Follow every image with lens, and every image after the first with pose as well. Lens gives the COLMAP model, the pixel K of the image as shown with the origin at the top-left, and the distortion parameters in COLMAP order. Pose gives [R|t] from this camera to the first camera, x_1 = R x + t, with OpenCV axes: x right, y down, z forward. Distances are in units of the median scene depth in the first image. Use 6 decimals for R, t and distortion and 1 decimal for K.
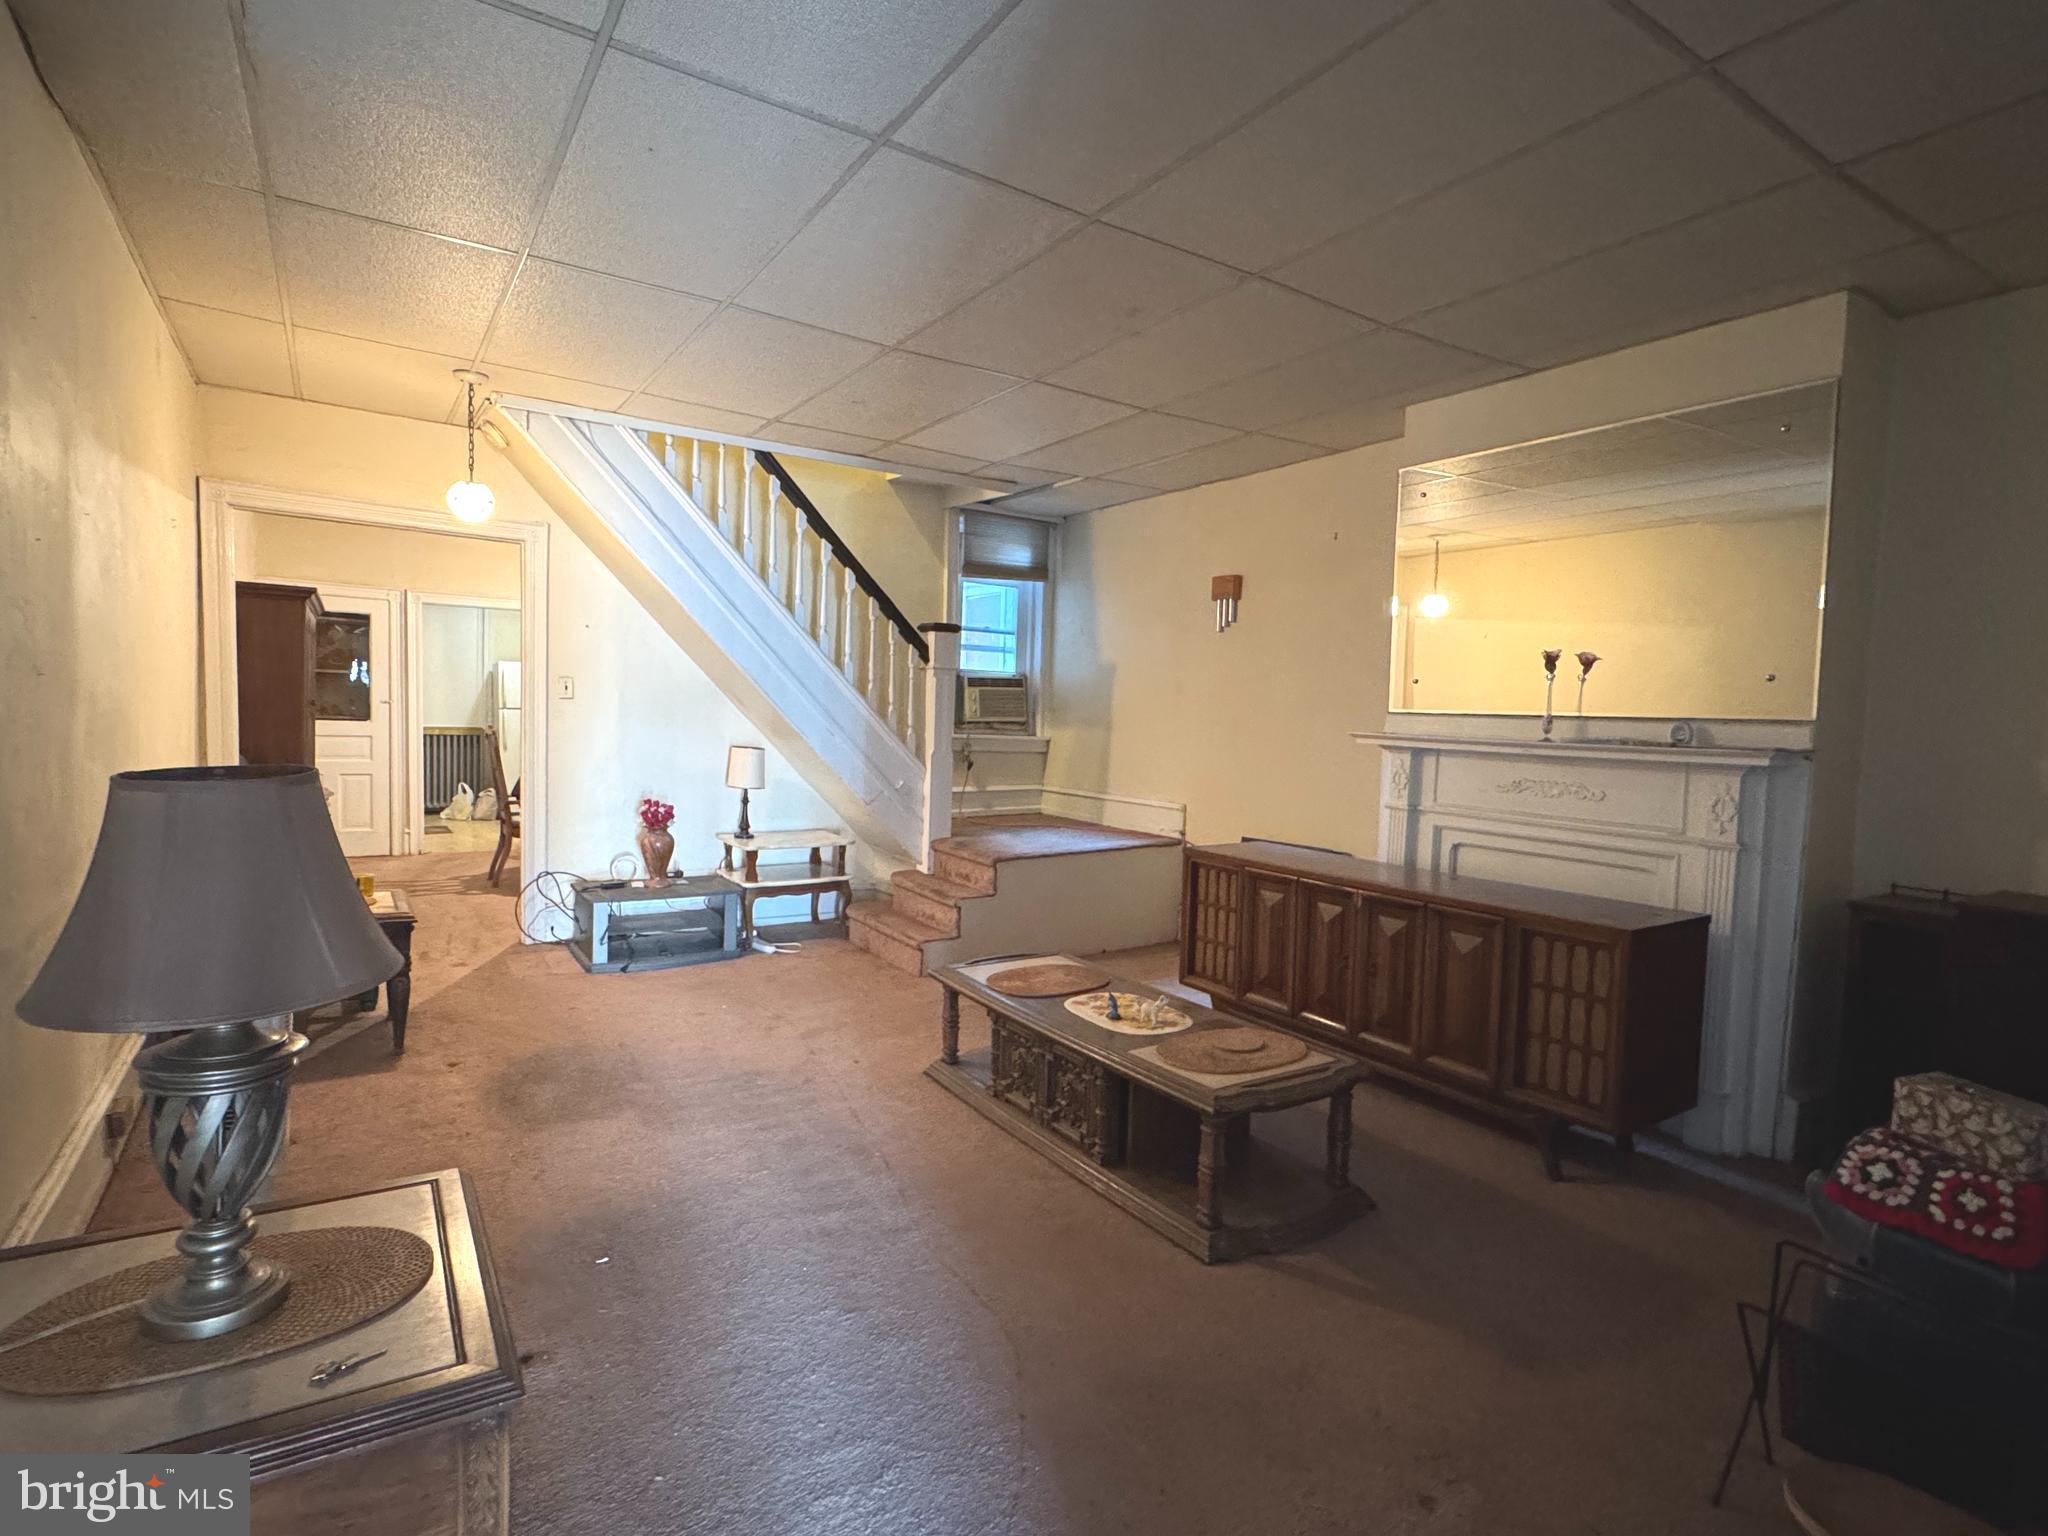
lens RADIAL K [[1039.2, 0, 1019.1], [0, 1039.2, 775.9], [0, 0, 1]] dist [-0.000881, -0.000005]
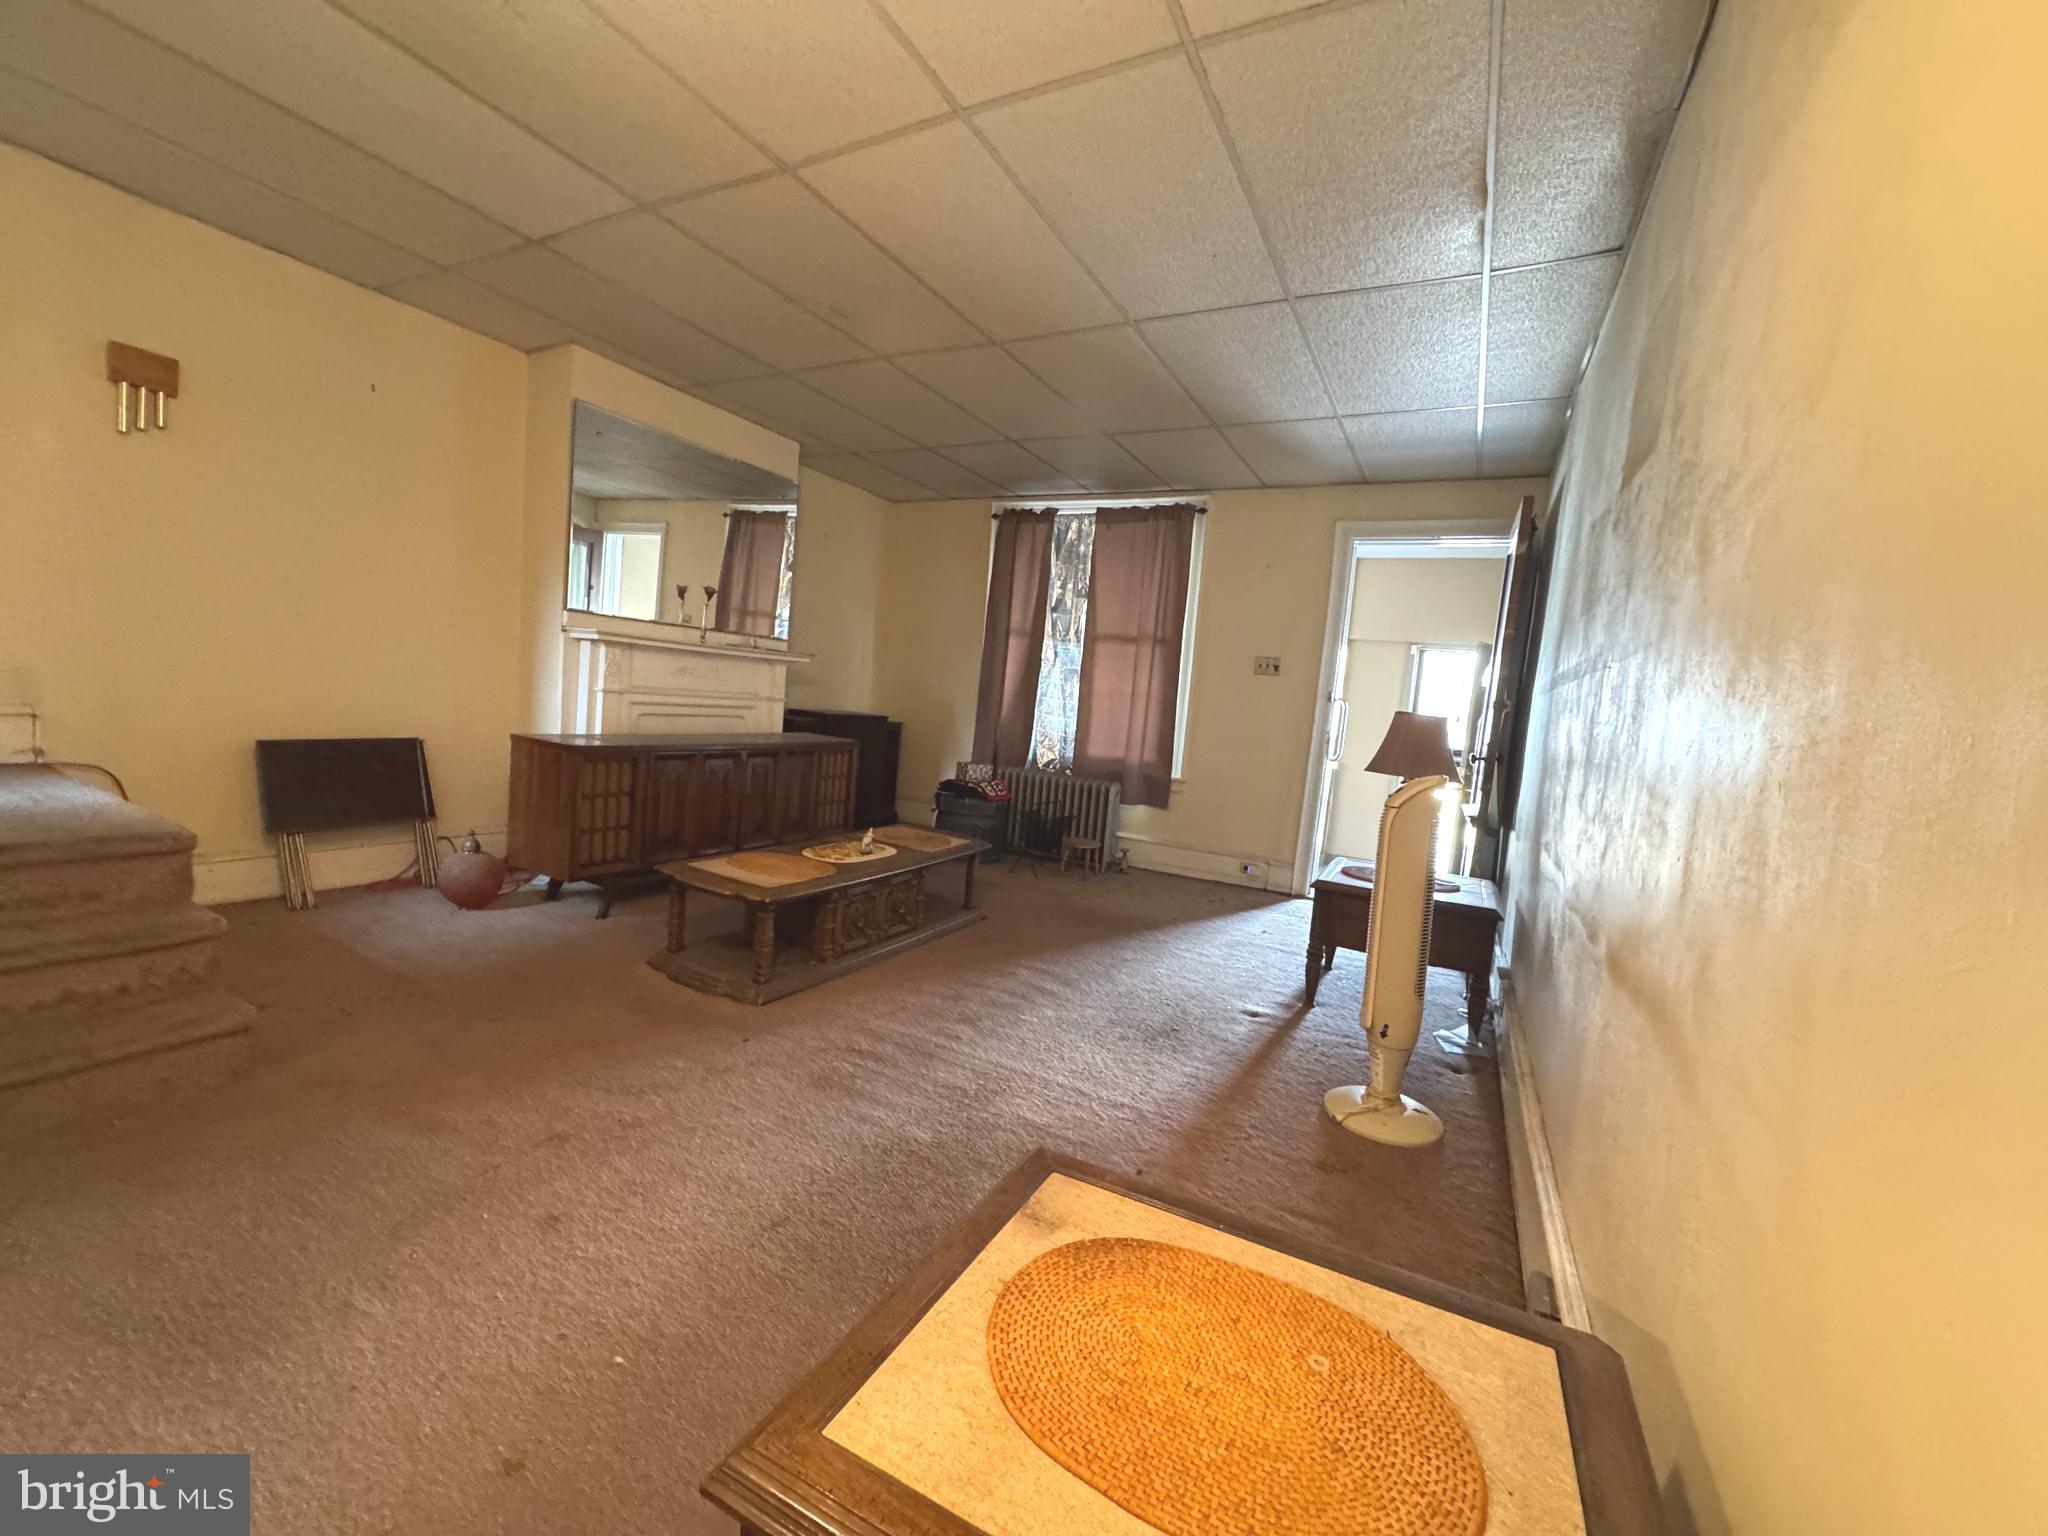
lens RADIAL K [[815.5, 0, 1035.3], [0, 815.5, 756.7], [0, 0, 1]] dist [0.002054, 0.000333]
pose [[-0.494244, -0.146444, 0.856900, -0.815355], [-0.054381, 0.988987, 0.137652, -0.059149], [-0.867621, 0.021434, -0.496765, 1.128707]]
